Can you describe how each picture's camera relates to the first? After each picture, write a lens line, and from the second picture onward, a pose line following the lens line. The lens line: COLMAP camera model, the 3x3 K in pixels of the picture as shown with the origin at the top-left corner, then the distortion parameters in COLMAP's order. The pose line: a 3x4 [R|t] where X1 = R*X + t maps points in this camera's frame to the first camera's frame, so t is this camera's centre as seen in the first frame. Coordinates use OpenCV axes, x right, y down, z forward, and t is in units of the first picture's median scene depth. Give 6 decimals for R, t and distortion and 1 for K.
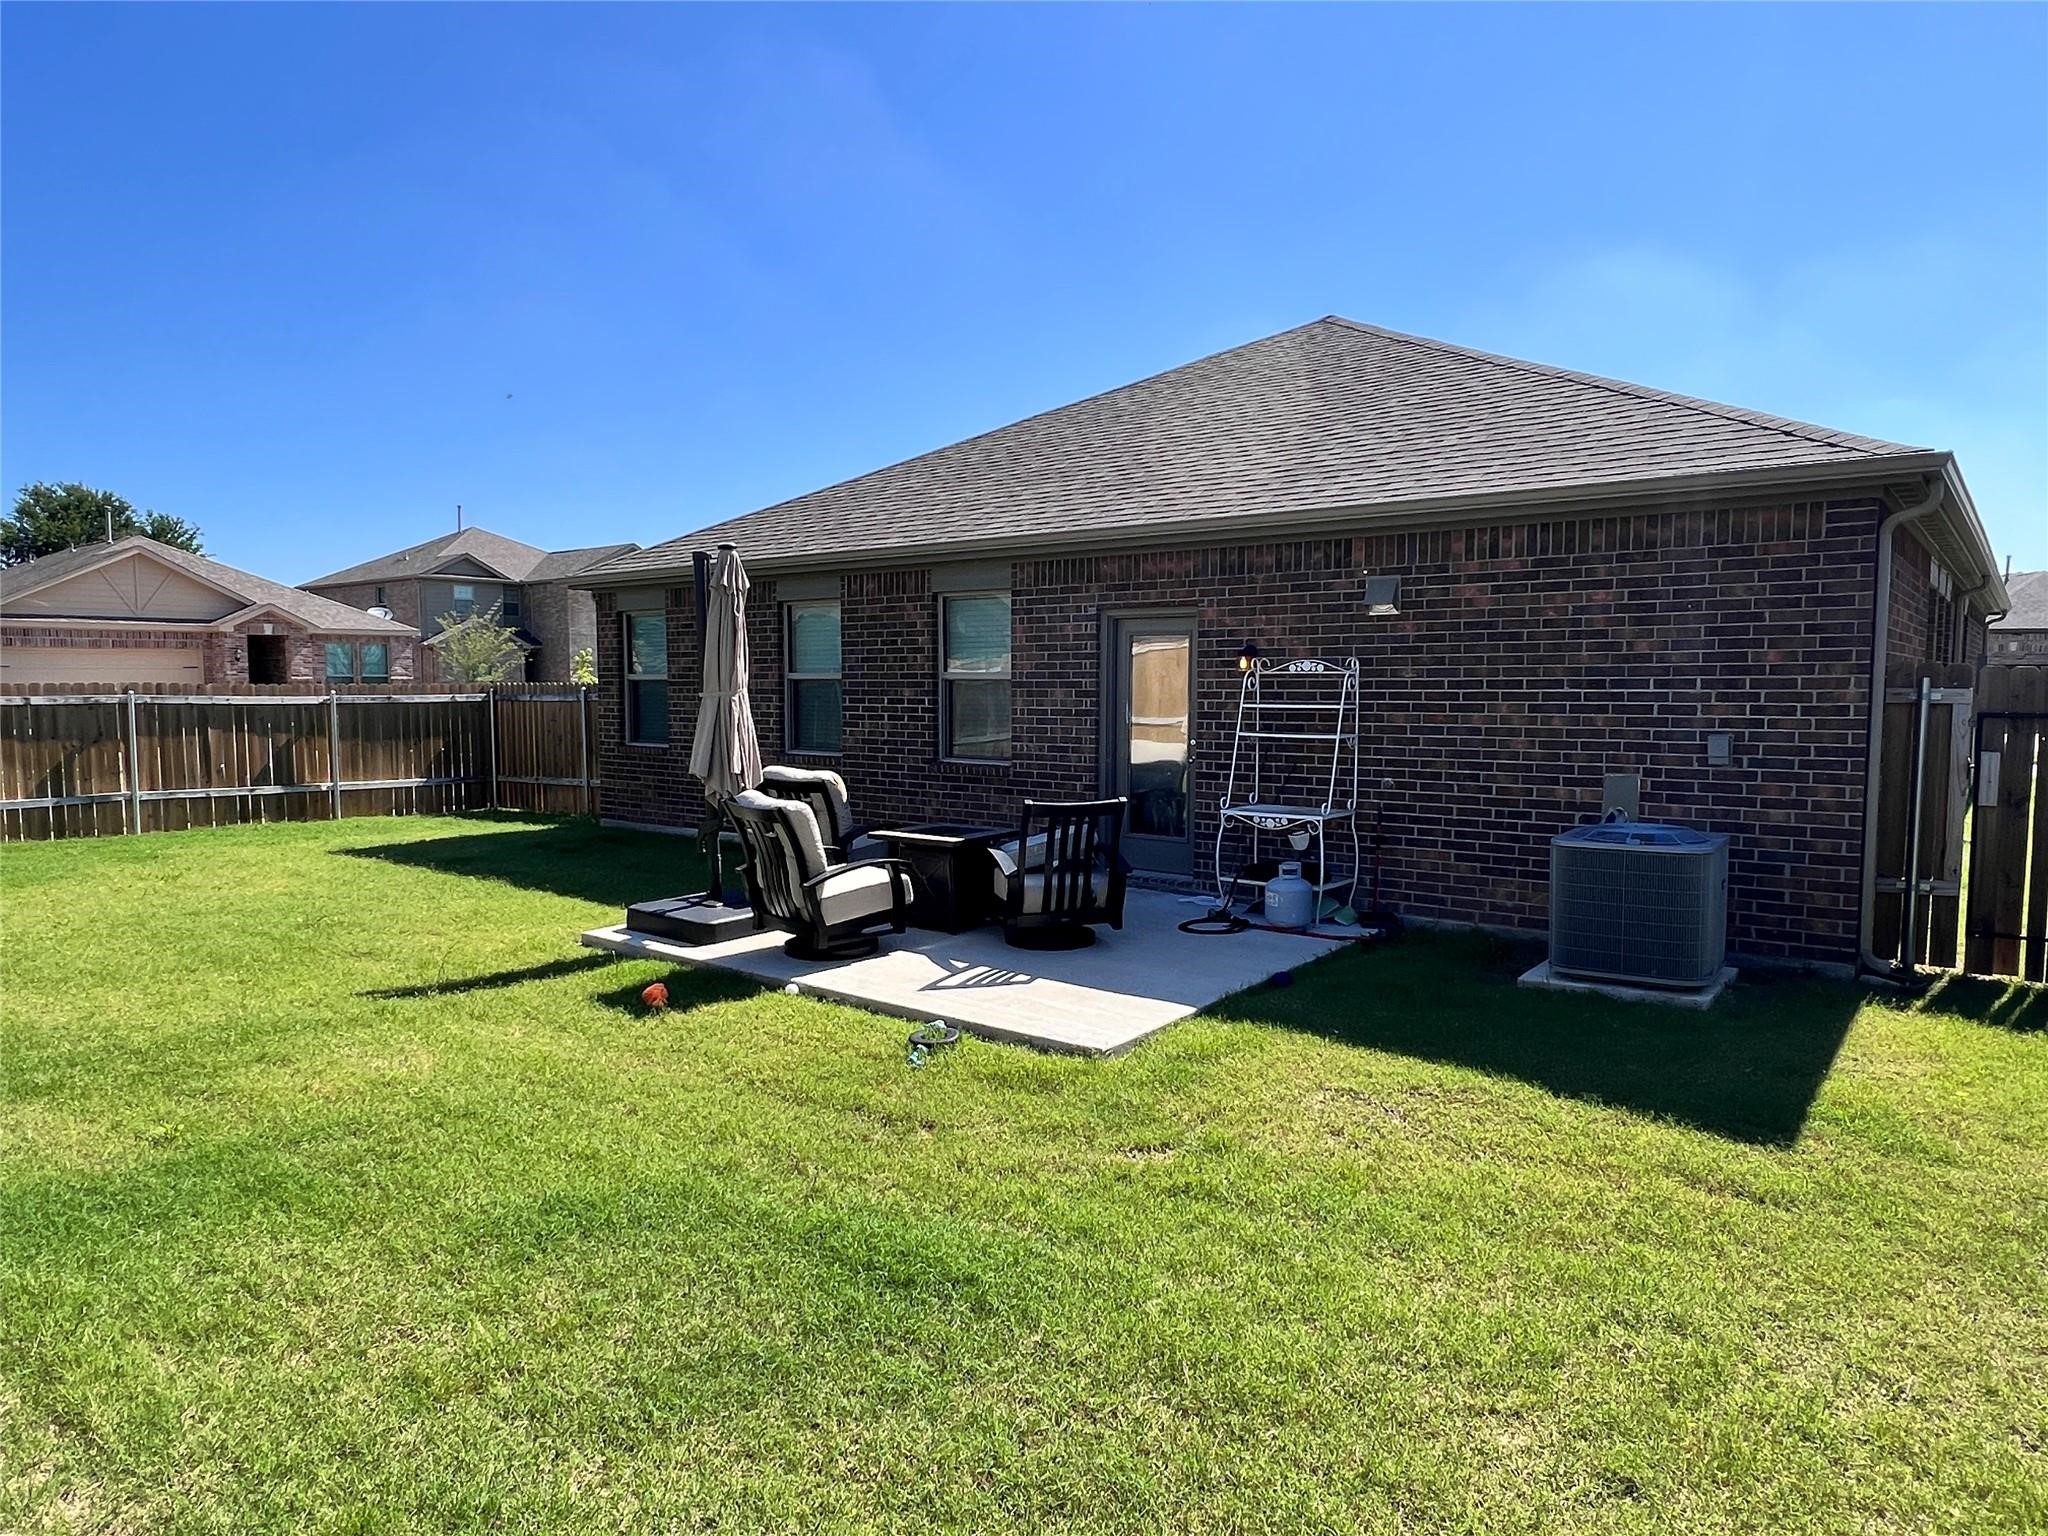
lens RADIAL K [[1277.9, 0, 1017.4], [0, 1277.9, 769.7], [0, 0, 1]] dist [-0.001084, -0.008496]
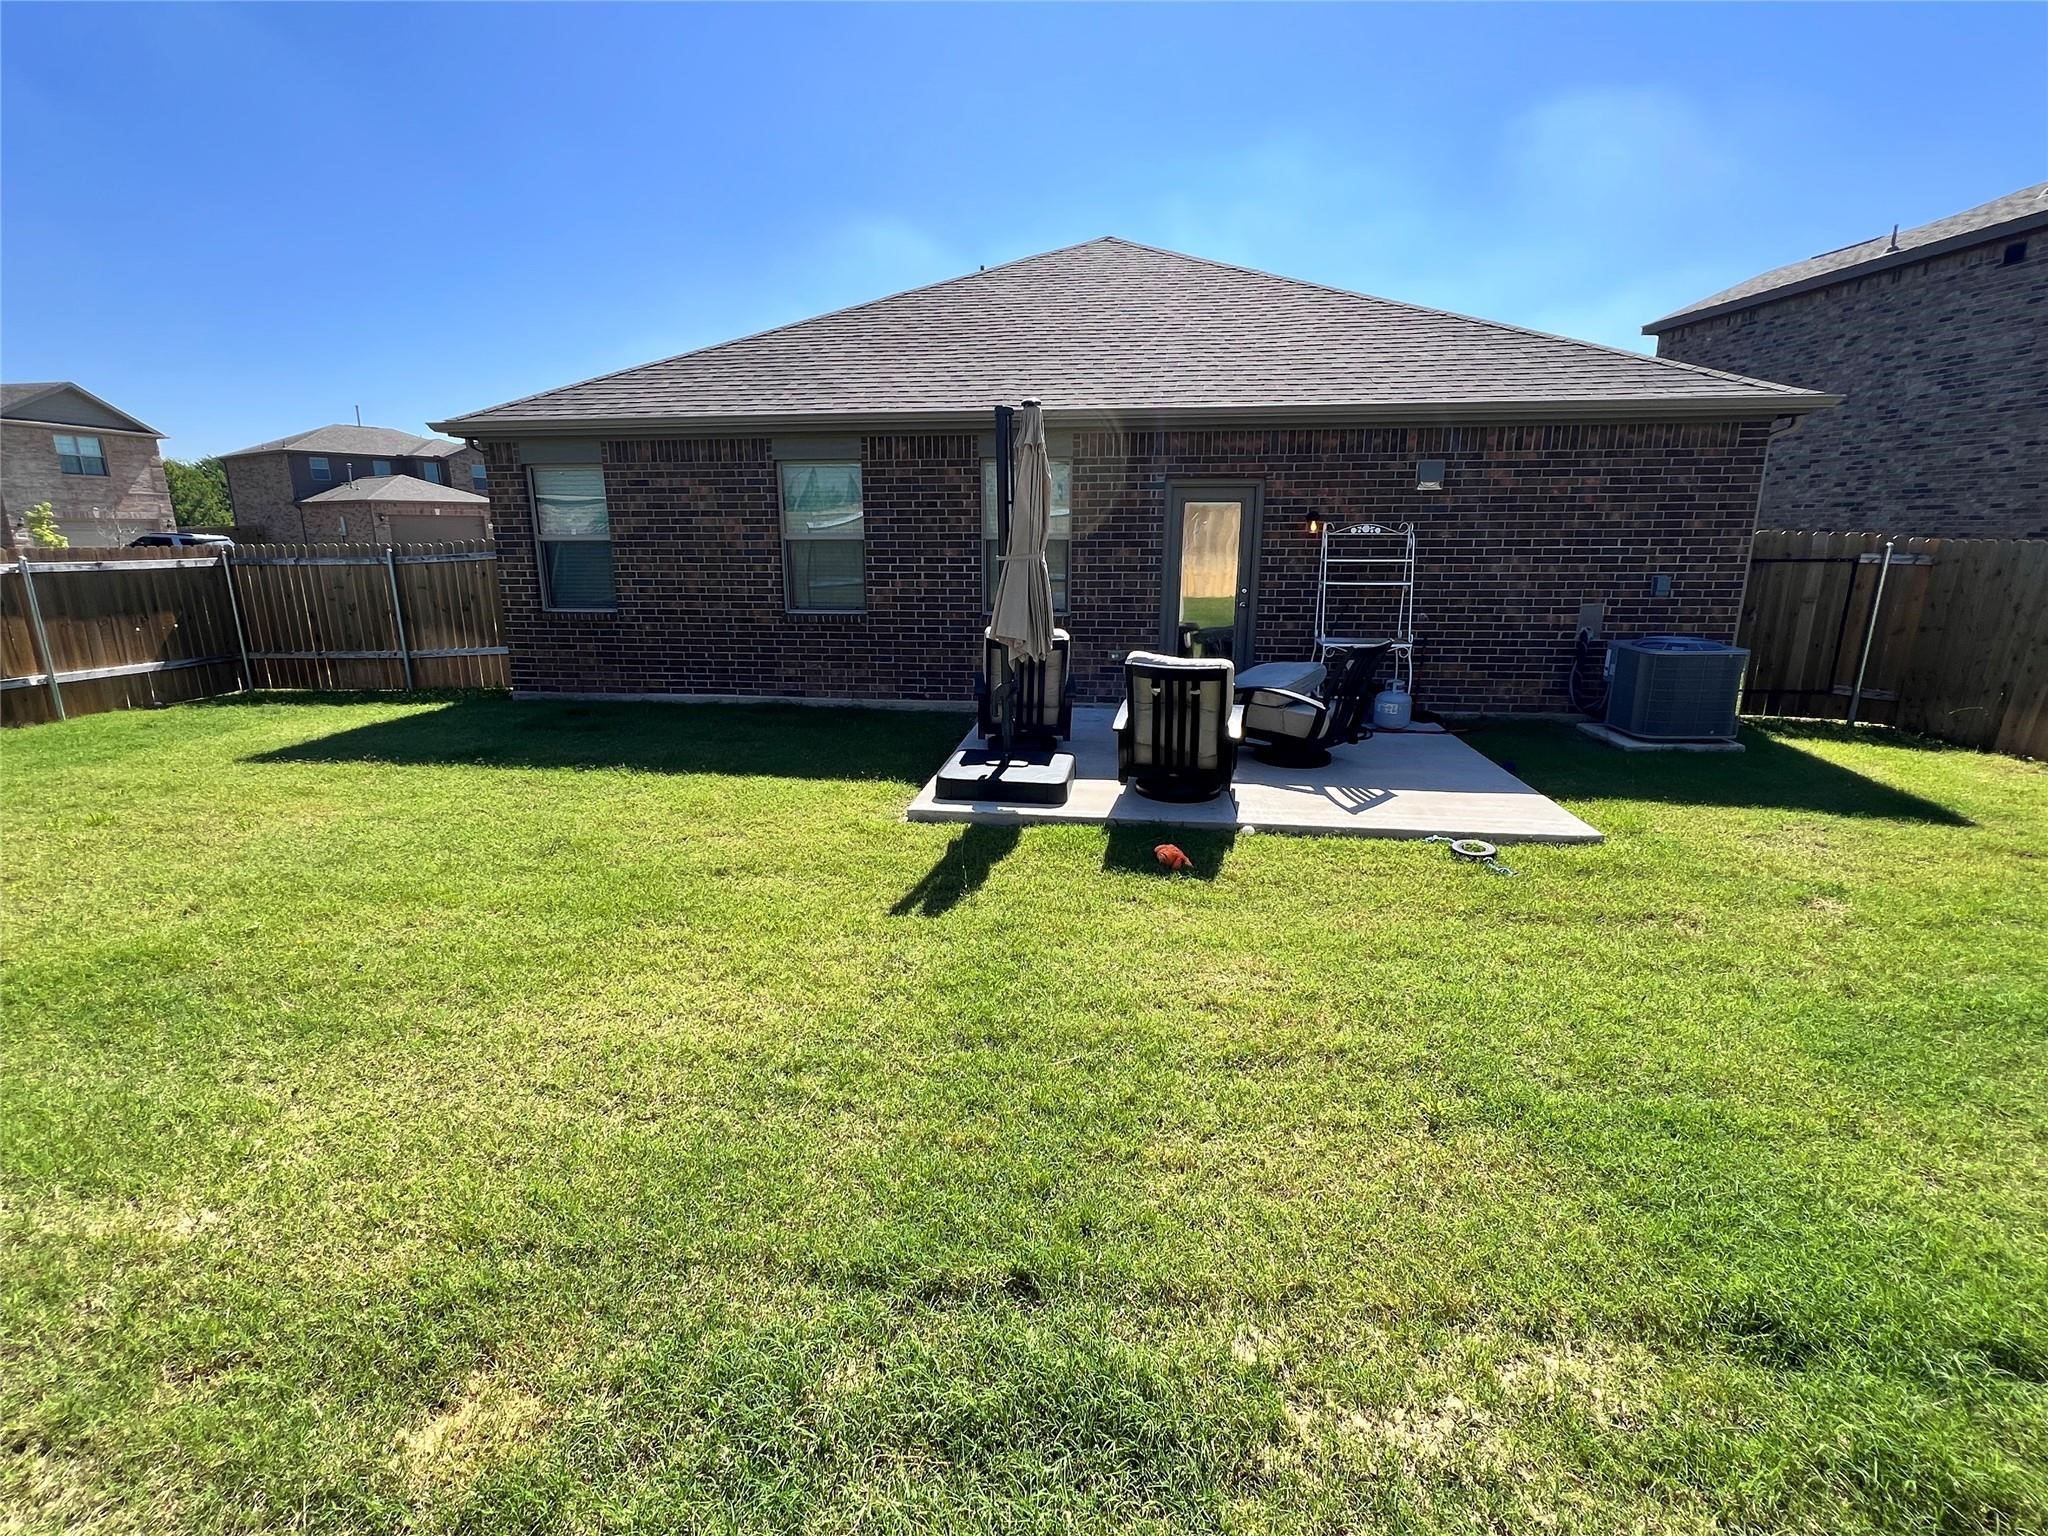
lens RADIAL K [[955.4, 0, 1021.0], [0, 955.4, 766.2], [0, 0, 1]] dist [-0.003545, 0.000443]
pose [[0.853737, -0.123659, 0.505808, -0.602967], [0.038126, 0.983629, 0.176125, -0.028151], [-0.519307, -0.131080, 0.844475, 0.330268]]
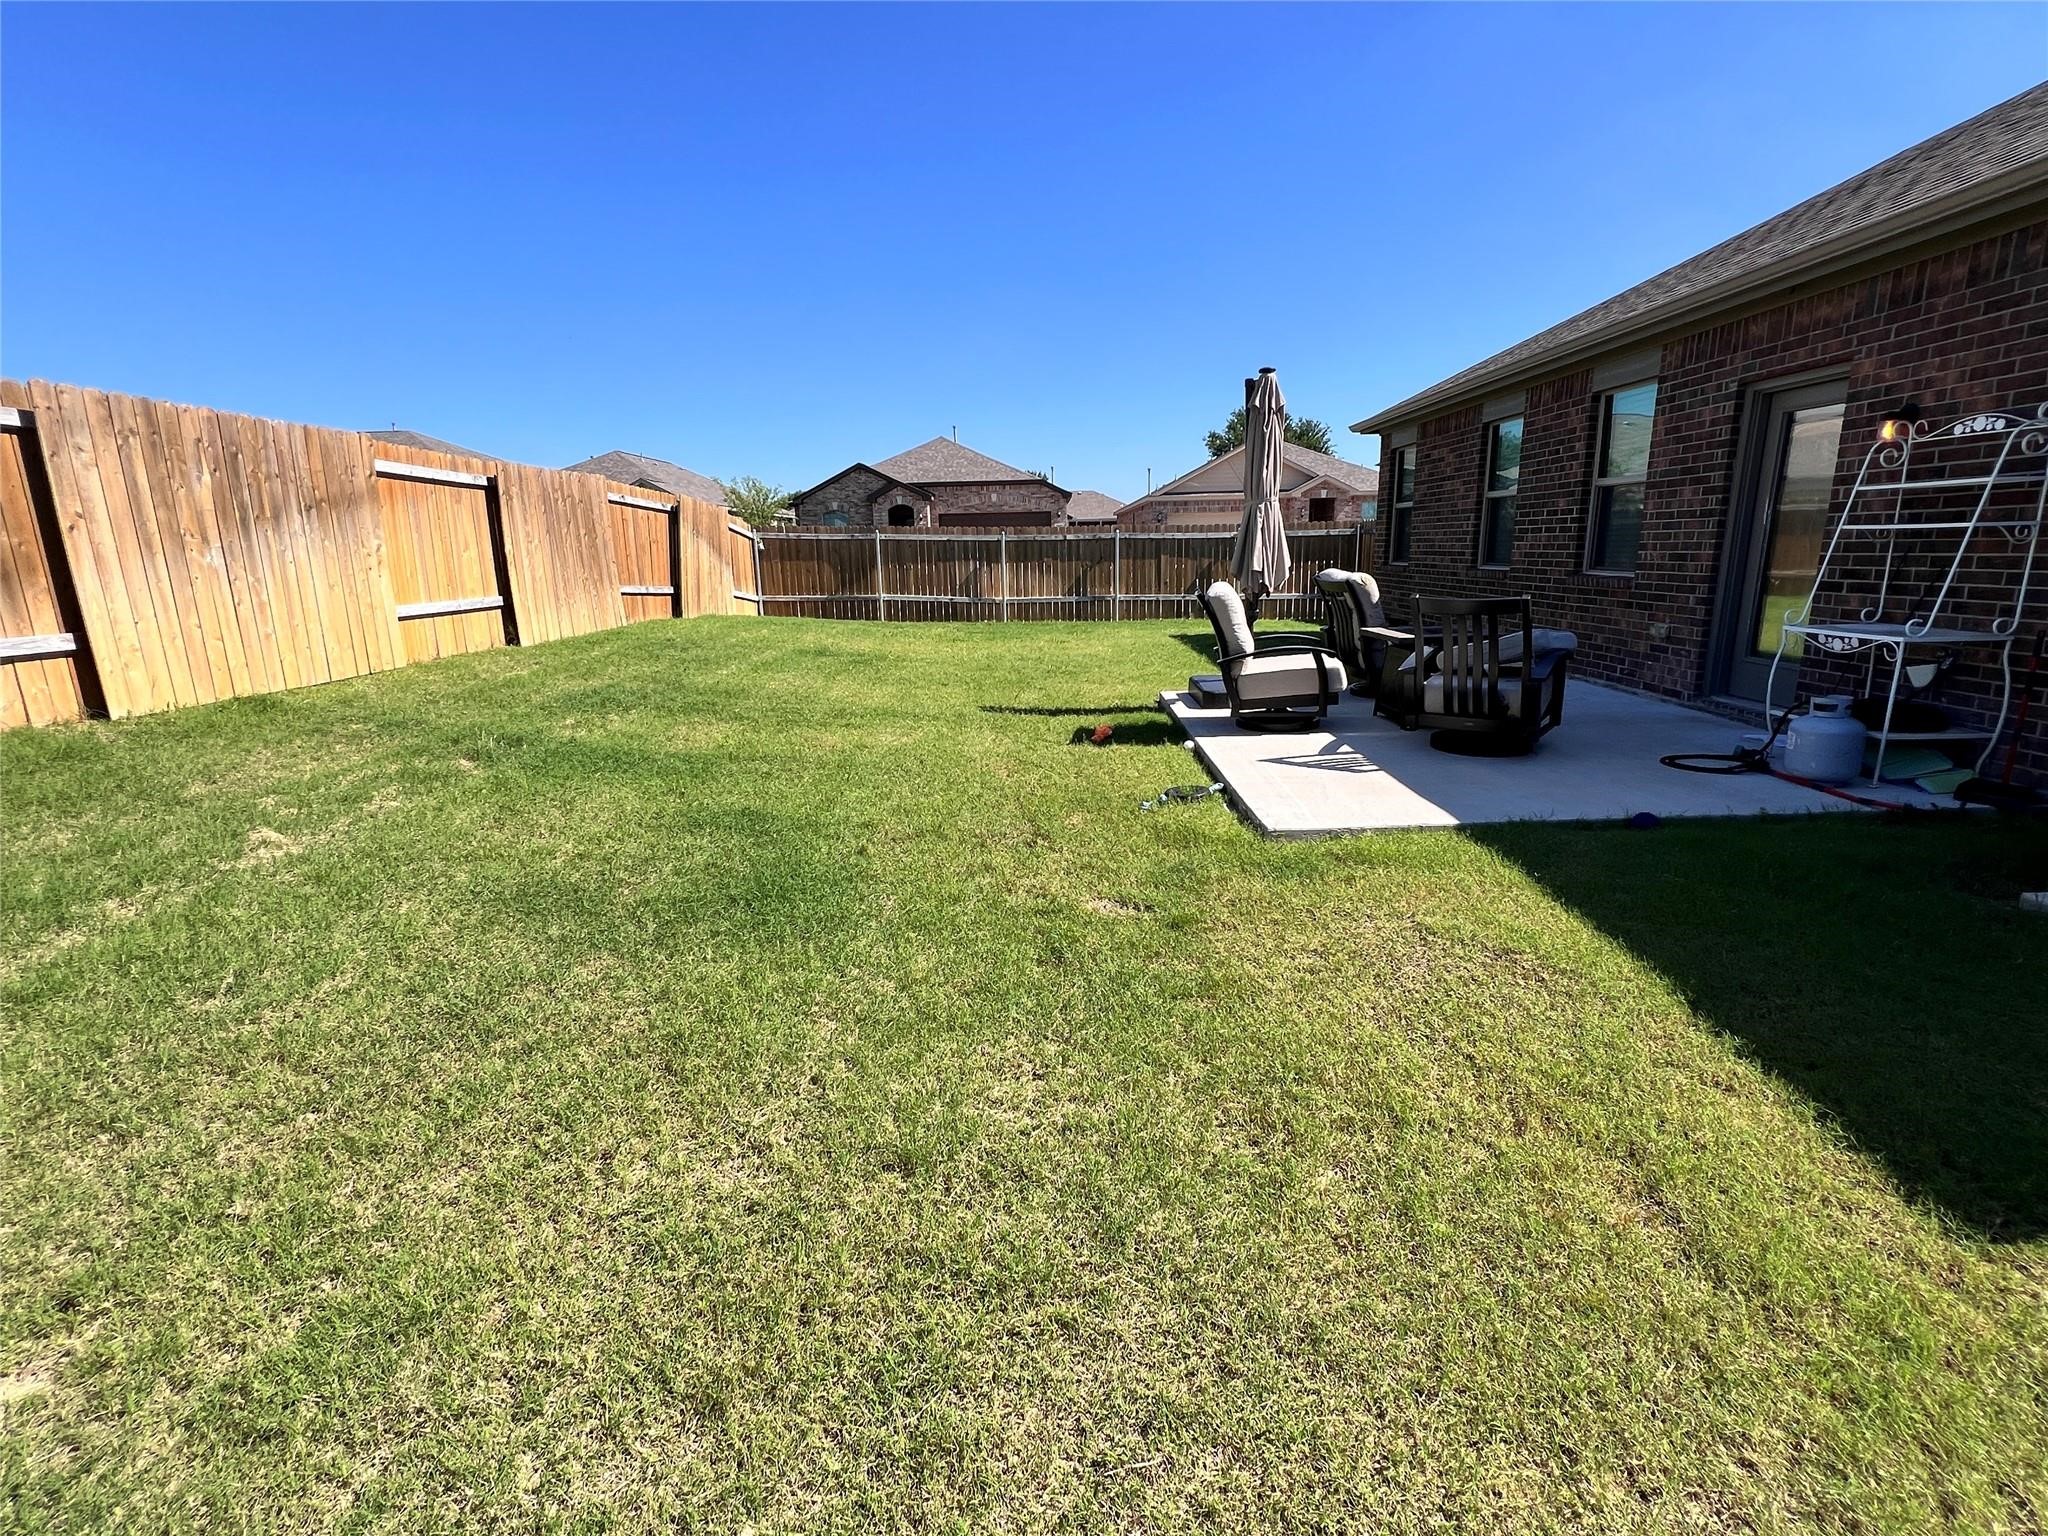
lens RADIAL K [[955.4, 0, 1019.5], [0, 955.4, 777.4], [0, 0, 1]] dist [-0.003545, 0.000443]
pose [[0.608345, 0.172858, -0.774620, 0.346211], [-0.033483, 0.980715, 0.192553, 0.025944], [0.792966, -0.091202, 0.602401, 0.255511]]
